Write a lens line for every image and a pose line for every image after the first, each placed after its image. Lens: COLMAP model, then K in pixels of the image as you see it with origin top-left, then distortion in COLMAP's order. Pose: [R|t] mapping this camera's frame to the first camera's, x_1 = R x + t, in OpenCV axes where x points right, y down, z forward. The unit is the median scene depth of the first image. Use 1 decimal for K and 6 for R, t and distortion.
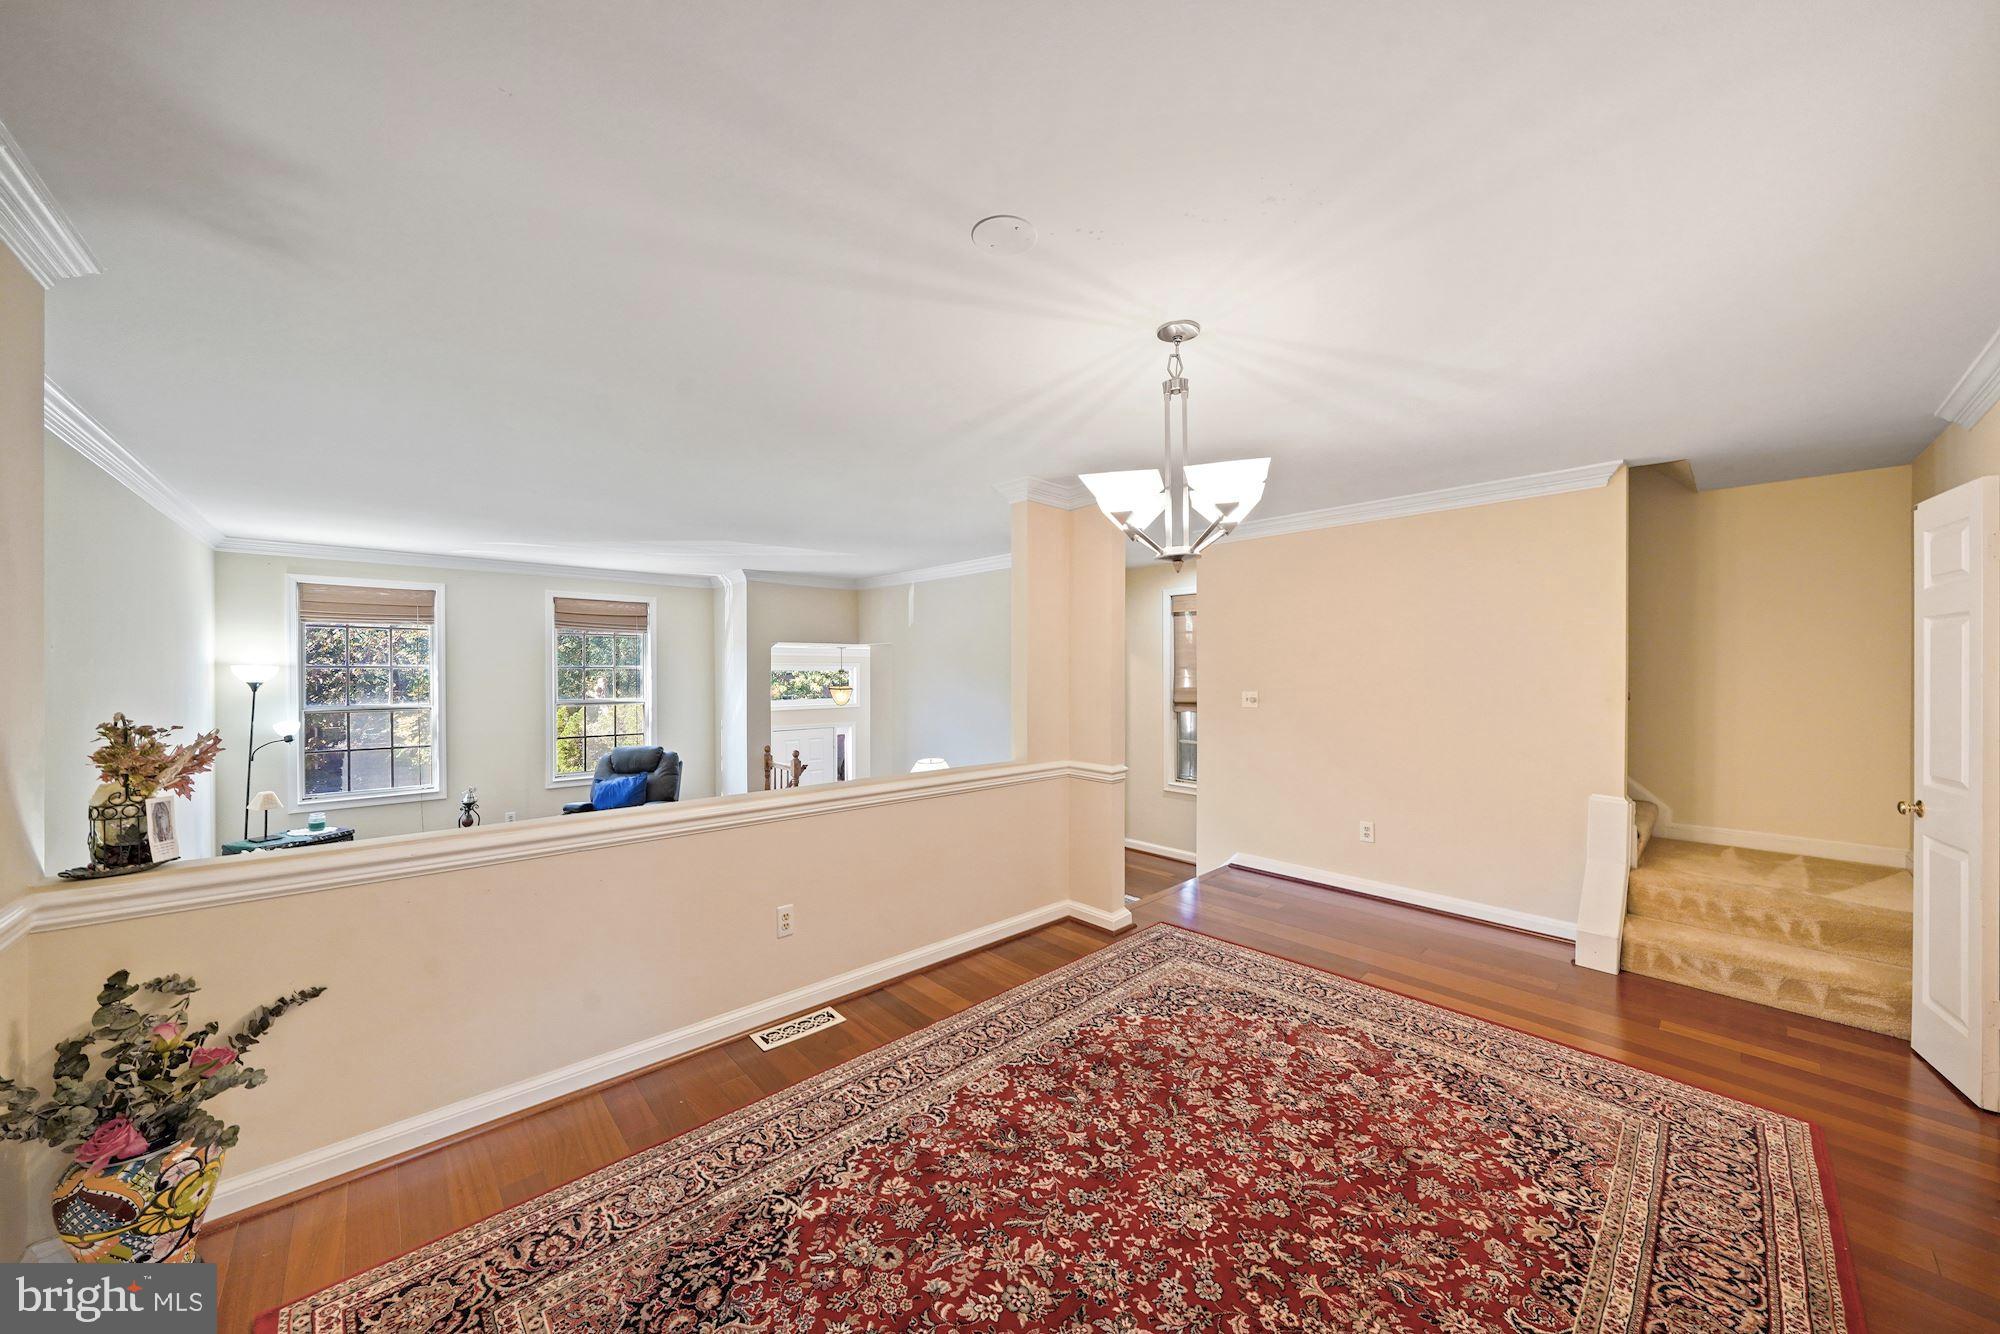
lens RADIAL K [[686.5, 0, 996.8], [0, 686.5, 672.4], [0, 0, 1]] dist [-0.006432, 0.000344]
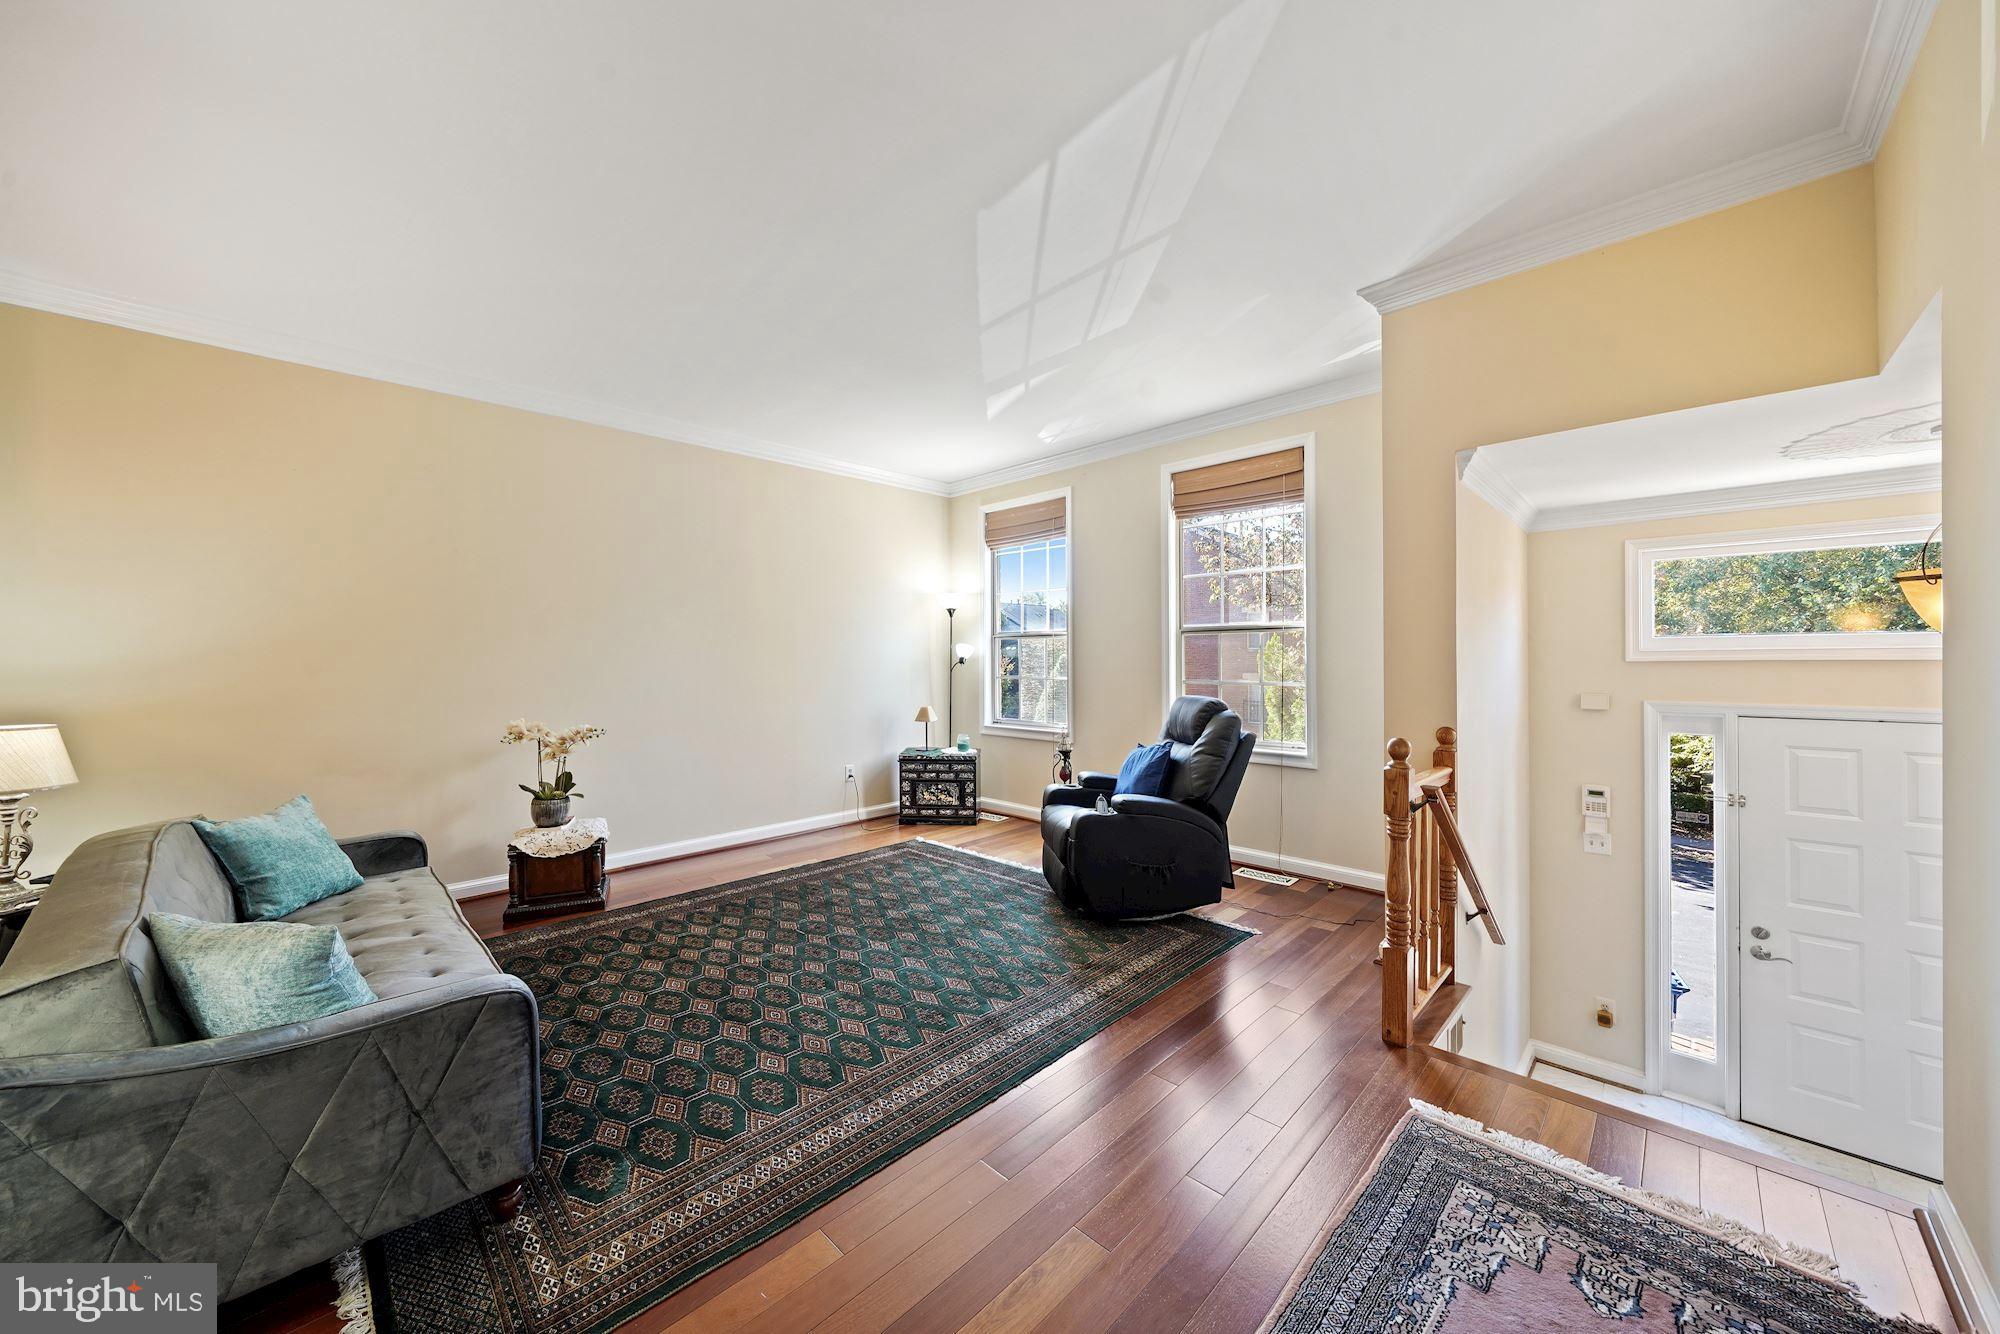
lens RADIAL K [[706.7, 0, 991.7], [0, 706.7, 660.0], [0, 0, 1]] dist [-0.006390, 0.000081]
pose [[0.042728, -0.000705, -0.999086, 0.143819], [0.002002, 0.999998, -0.000620, 0.253314], [0.999085, -0.001974, 0.042729, 2.650511]]
